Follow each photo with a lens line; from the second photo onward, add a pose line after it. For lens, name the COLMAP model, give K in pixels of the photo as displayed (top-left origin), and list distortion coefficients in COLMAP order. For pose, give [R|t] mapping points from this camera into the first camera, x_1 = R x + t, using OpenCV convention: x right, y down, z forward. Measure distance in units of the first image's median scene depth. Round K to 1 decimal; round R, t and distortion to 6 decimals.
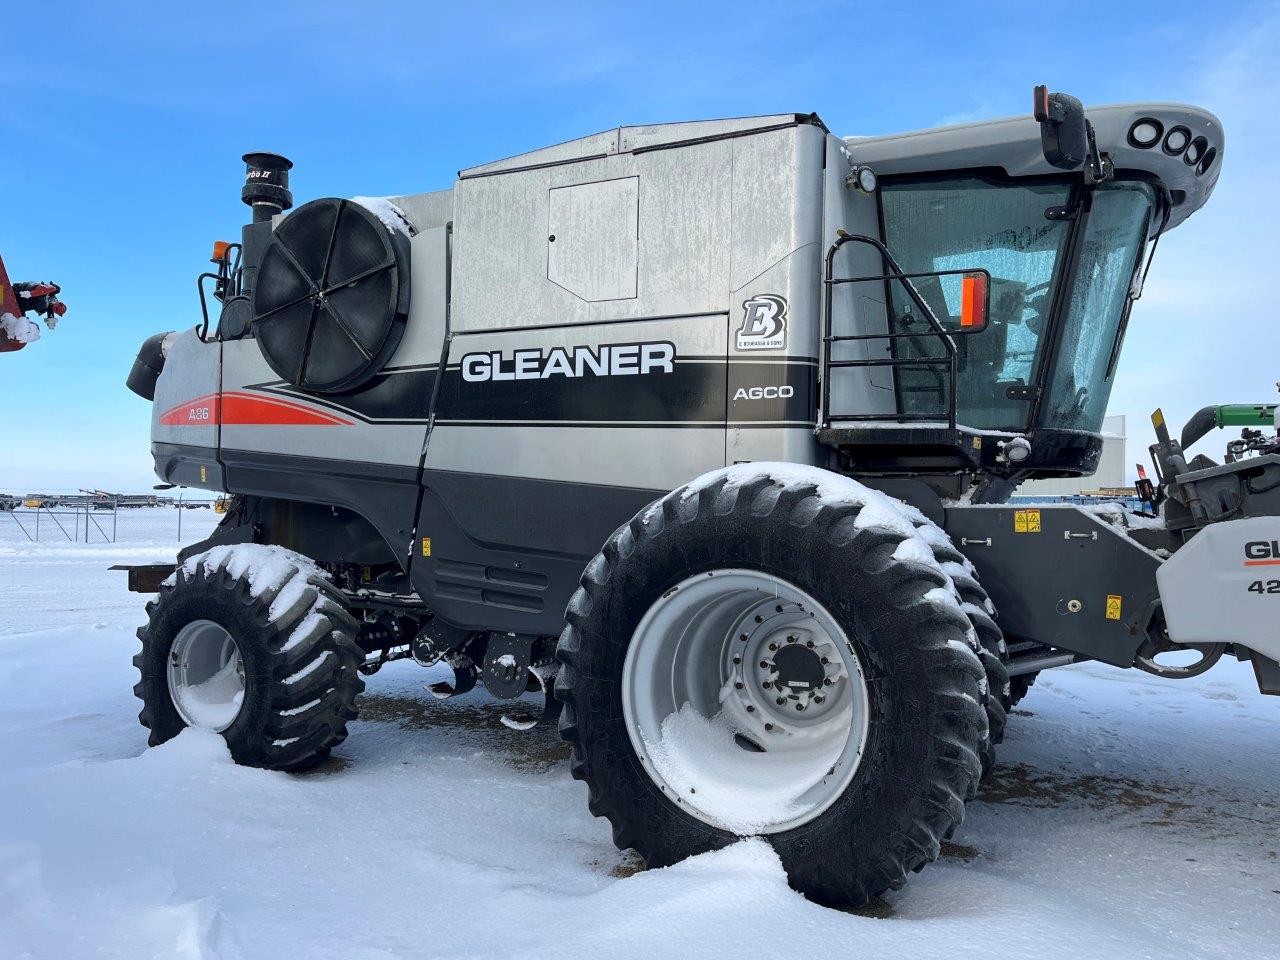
lens RADIAL K [[956.3, 0, 637.6], [0, 956.3, 481.9], [0, 0, 1]] dist [0.085172, -0.114970]
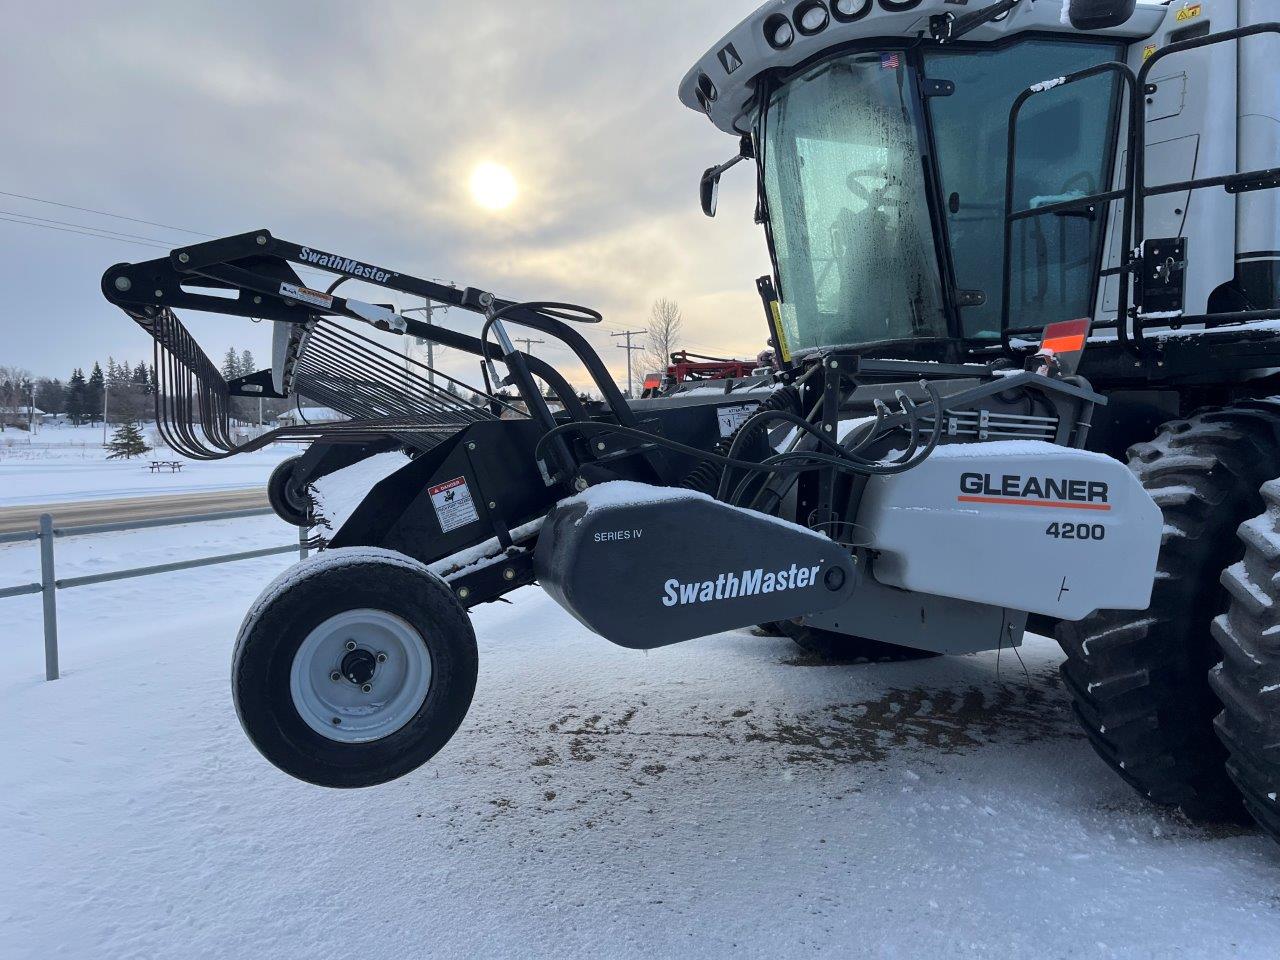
lens RADIAL K [[956.3, 0, 637.6], [0, 956.3, 481.9], [0, 0, 1]] dist [0.085172, -0.114970]
pose [[-0.685143, 0.030218, -0.727781, 1.407973], [0.013169, 0.999490, 0.029103, 0.058433], [0.728289, 0.010356, -0.685192, 1.666273]]
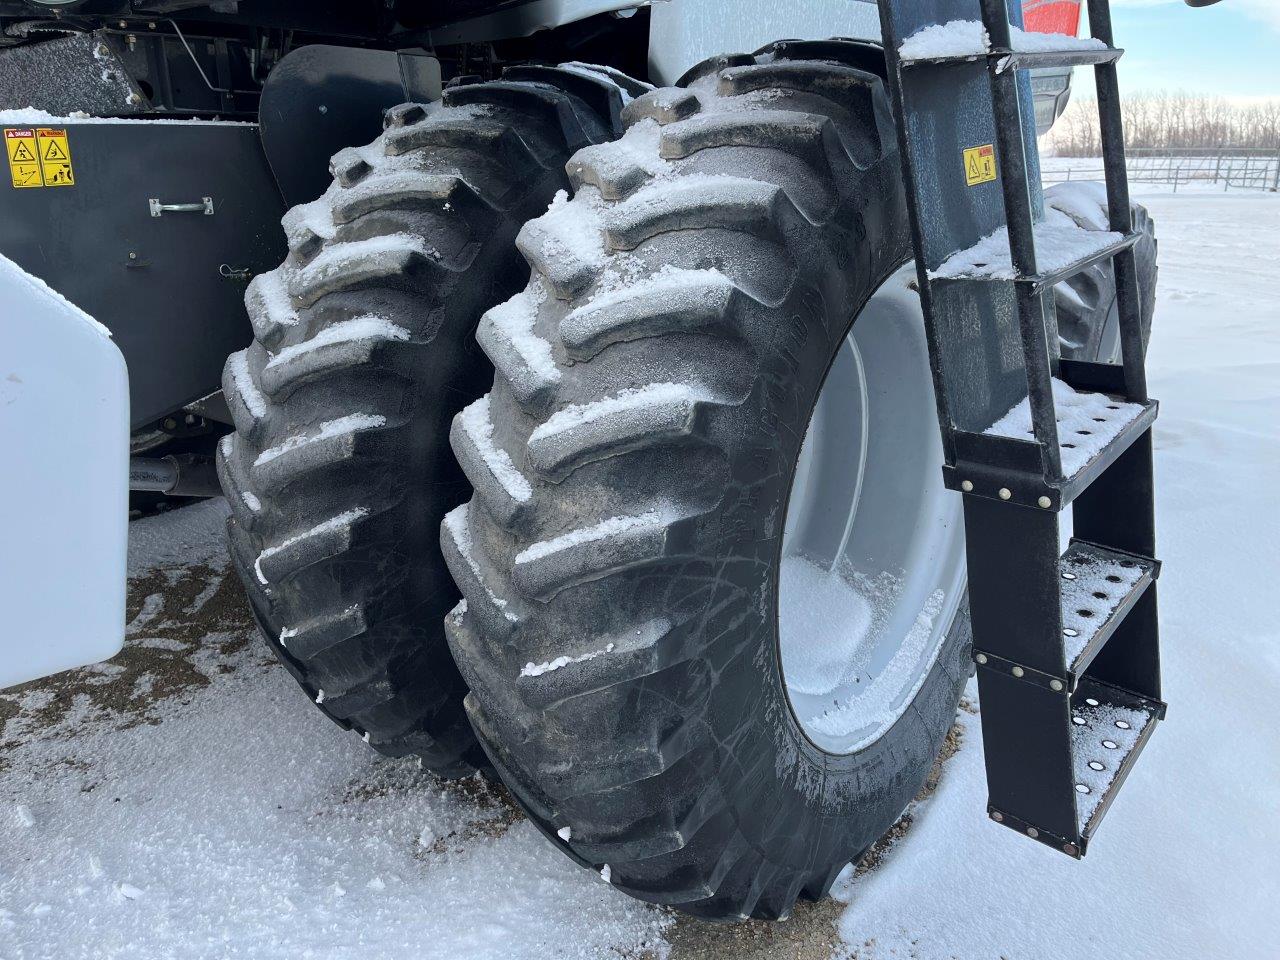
lens RADIAL K [[956.3, 0, 637.6], [0, 956.3, 481.9], [0, 0, 1]] dist [0.085172, -0.114970]
pose [[-0.196941, 0.299268, -0.933624, 0.920949], [0.033326, 0.953767, 0.298695, 0.071956], [0.979849, 0.027711, -0.197809, 1.623539]]
